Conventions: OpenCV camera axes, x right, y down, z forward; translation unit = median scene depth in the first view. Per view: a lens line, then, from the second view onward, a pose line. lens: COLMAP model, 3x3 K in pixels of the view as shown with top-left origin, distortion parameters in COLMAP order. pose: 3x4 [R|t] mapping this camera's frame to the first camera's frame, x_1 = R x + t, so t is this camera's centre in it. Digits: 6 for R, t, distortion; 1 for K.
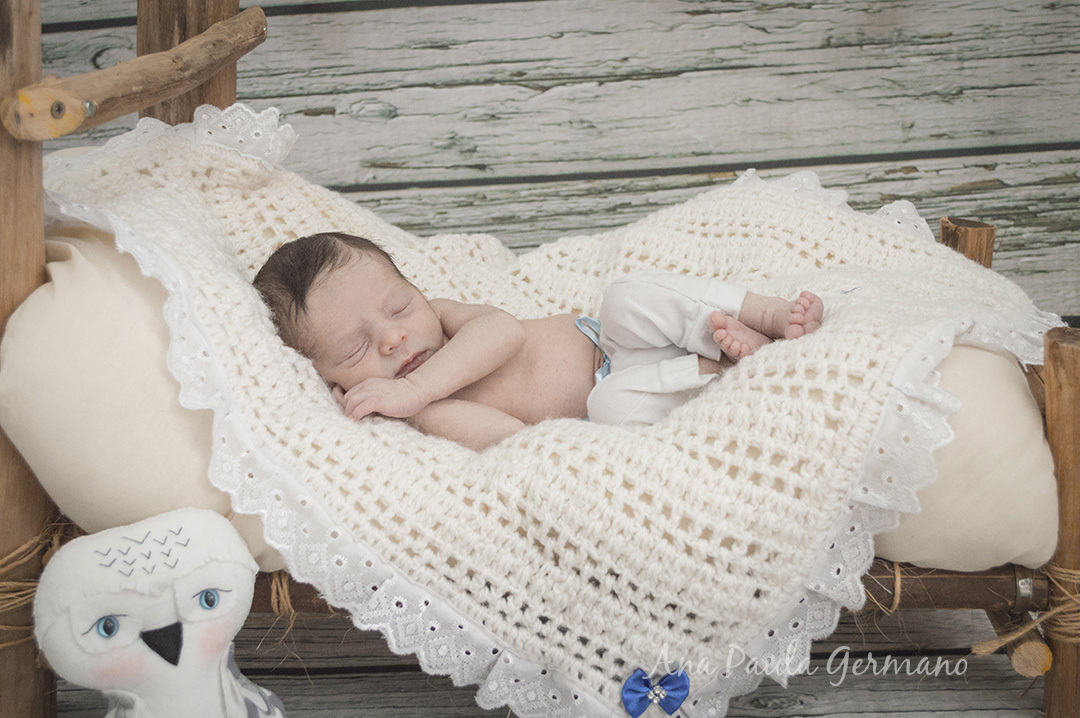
lens RADIAL K [[1281.1, 0, 511.2], [0, 1281.1, 377.1], [0, 0, 1]] dist [-0.028393, 0.000000]
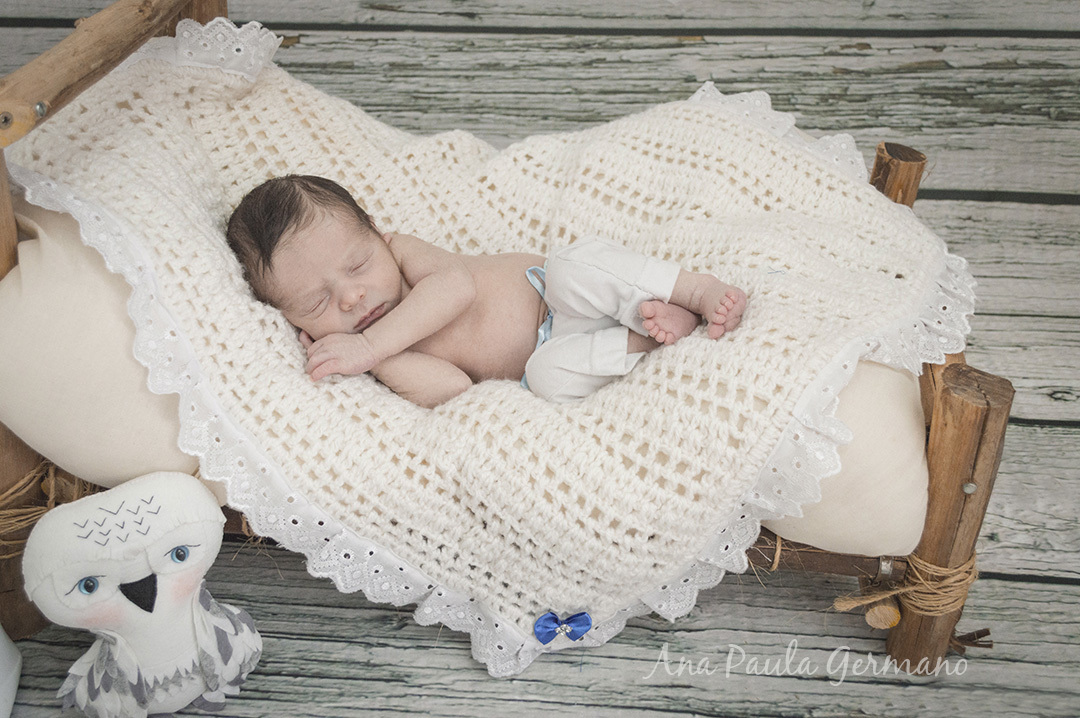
lens RADIAL K [[1019.7, 0, 523.3], [0, 1019.7, 361.4], [0, 0, 1]] dist [0.004879, 0.000000]
pose [[0.998355, 0.056043, 0.012083, 0.027695], [-0.057088, 0.952438, 0.299338, -0.150195], [0.005268, -0.299535, 0.954071, 0.090356]]
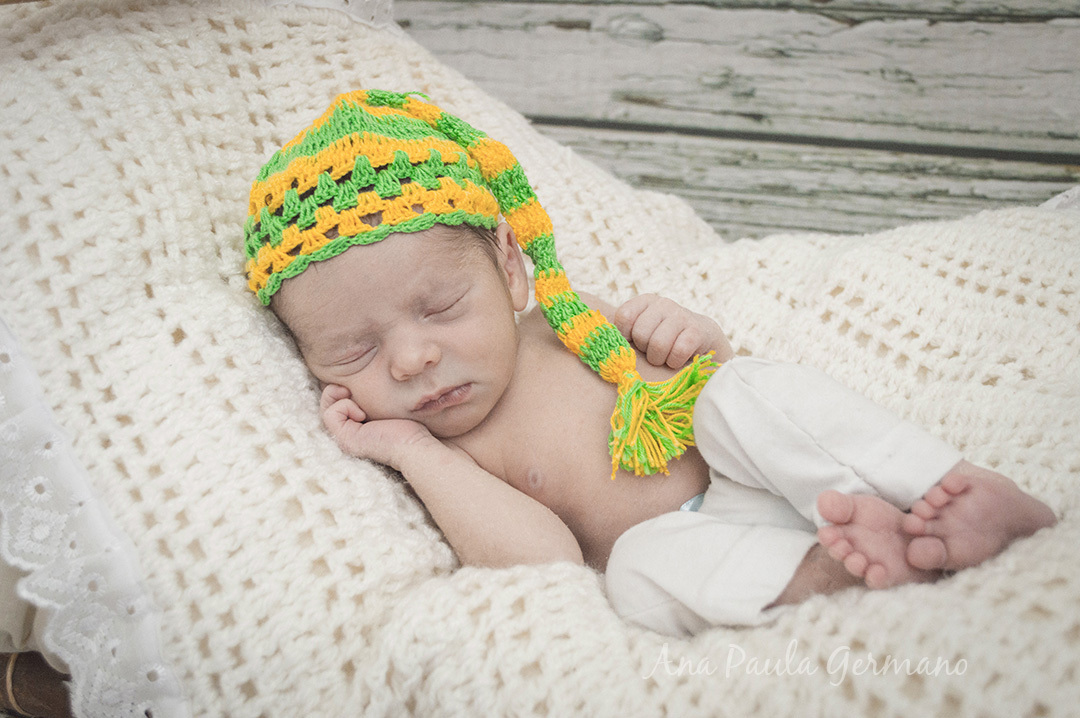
lens RADIAL K [[1231.8, 0, 523.3], [0, 1231.8, 367.3], [0, 0, 1]] dist [-0.011403, 0.000000]
pose [[0.927648, 0.184751, -0.324555, 0.117974], [-0.157060, 0.981468, 0.109782, -0.077290], [0.338823, -0.050864, 0.939474, 0.252722]]
